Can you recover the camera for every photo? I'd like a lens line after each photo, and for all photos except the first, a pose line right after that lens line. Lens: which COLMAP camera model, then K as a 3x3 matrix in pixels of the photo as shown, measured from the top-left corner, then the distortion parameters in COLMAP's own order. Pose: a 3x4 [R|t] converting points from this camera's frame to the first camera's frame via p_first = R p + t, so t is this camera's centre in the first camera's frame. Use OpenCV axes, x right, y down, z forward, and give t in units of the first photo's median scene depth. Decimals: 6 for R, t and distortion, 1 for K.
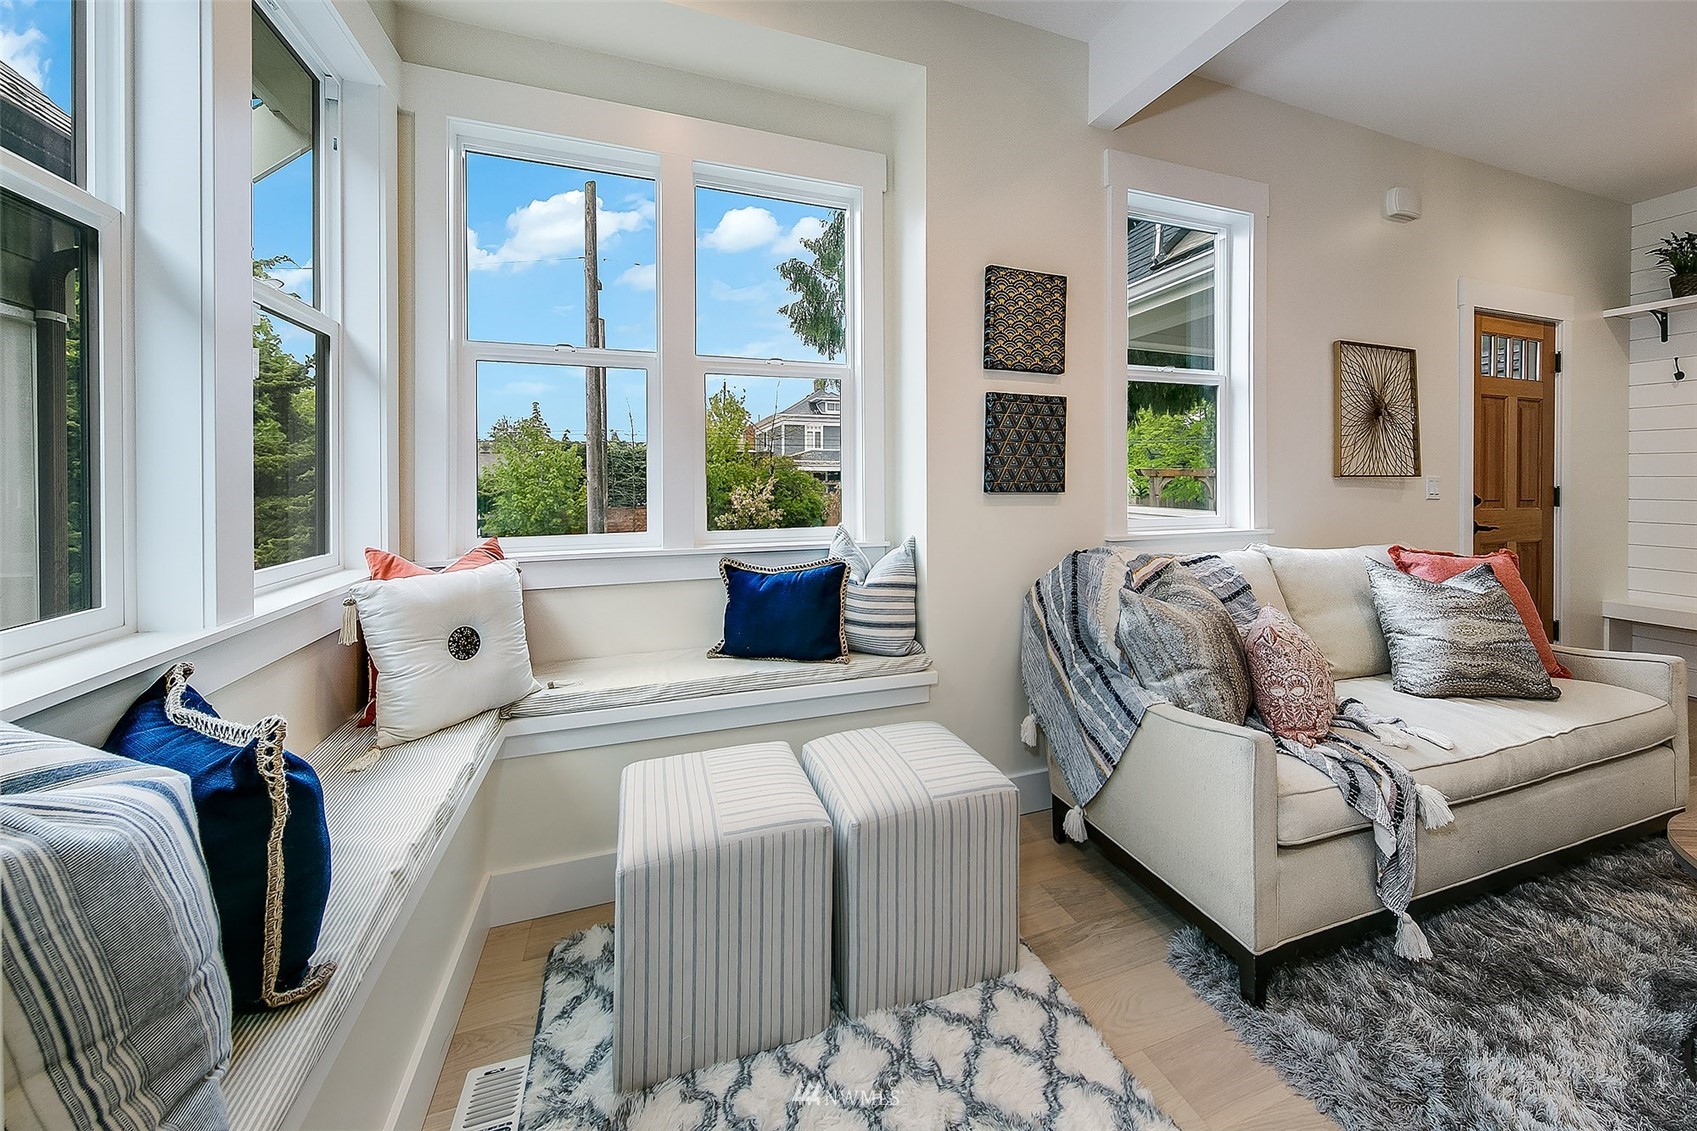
lens RADIAL K [[609.0, 0, 852.4], [0, 609.0, 482.1], [0, 0, 1]] dist [0.000404, -0.000333]
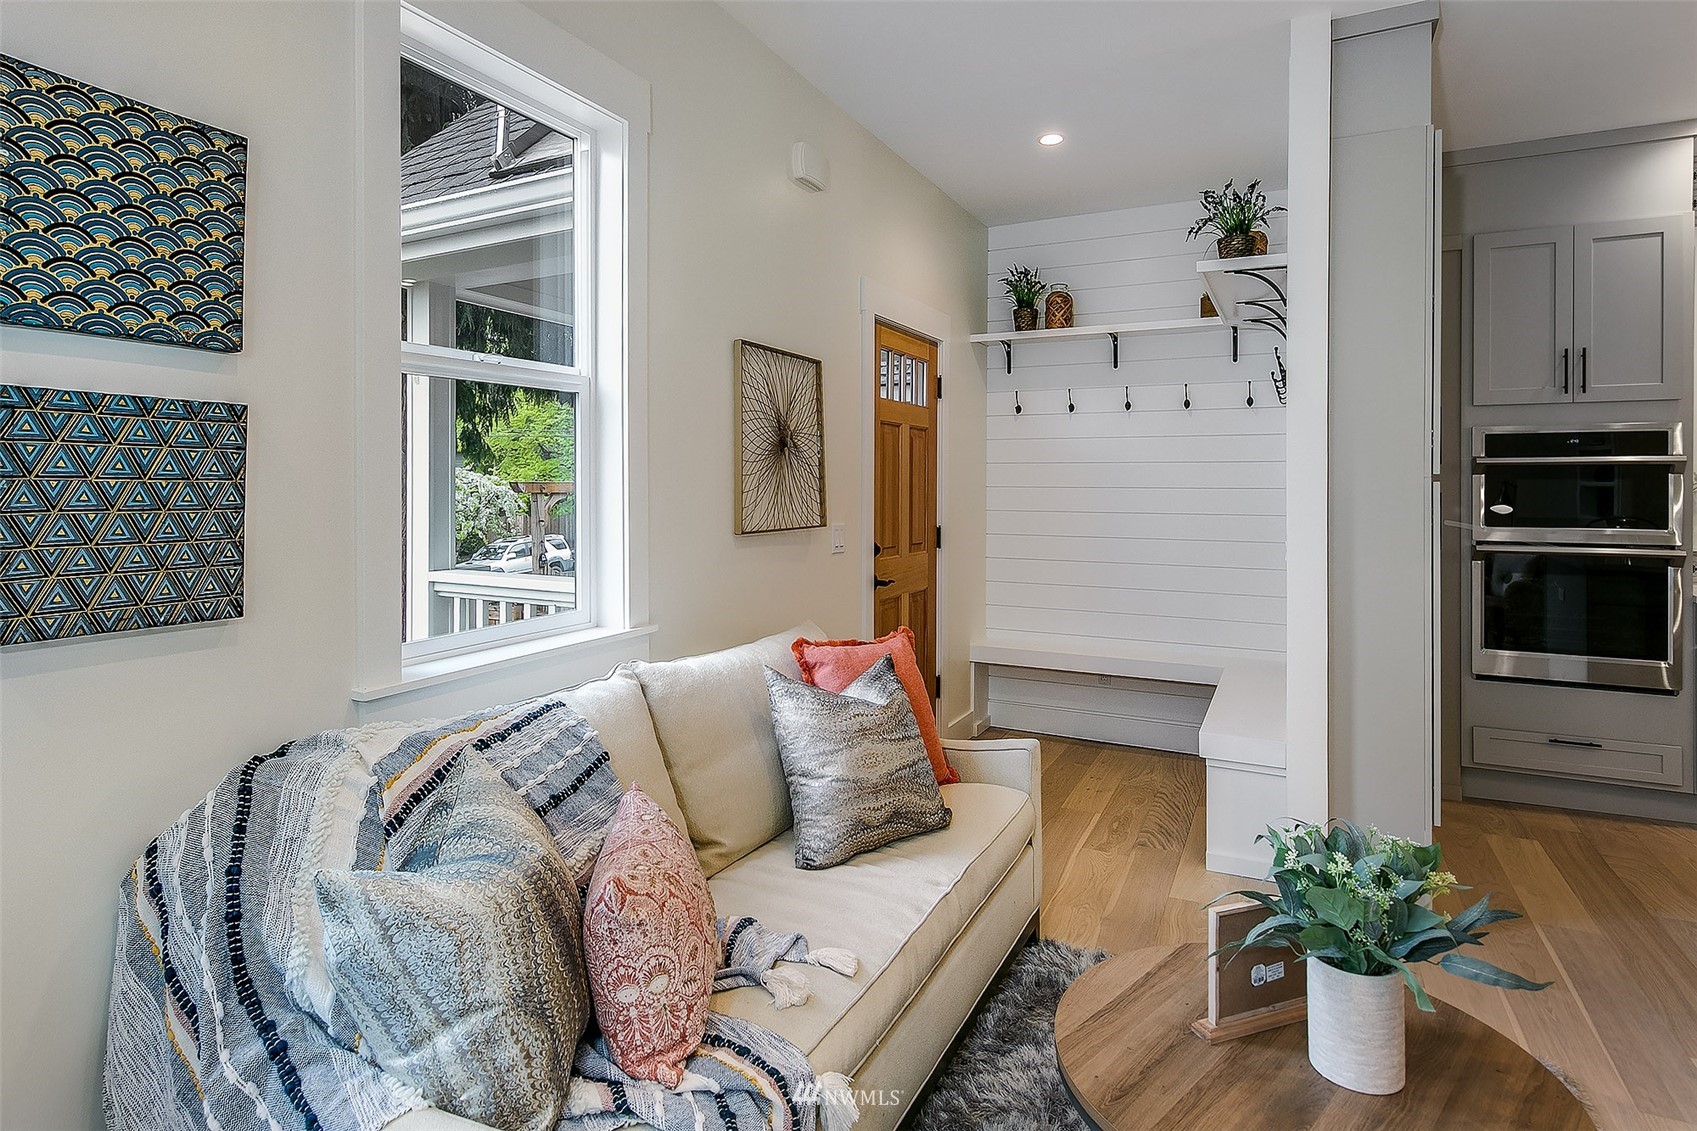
lens RADIAL K [[890.5, 0, 849.1], [0, 890.5, 479.5], [0, 0, 1]] dist [0.001540, 0.000176]
pose [[0.716856, 0.000902, 0.697221, 0.216809], [-0.000009, 0.999999, -0.001285, -0.086379], [-0.697221, 0.000915, 0.716855, 0.222252]]
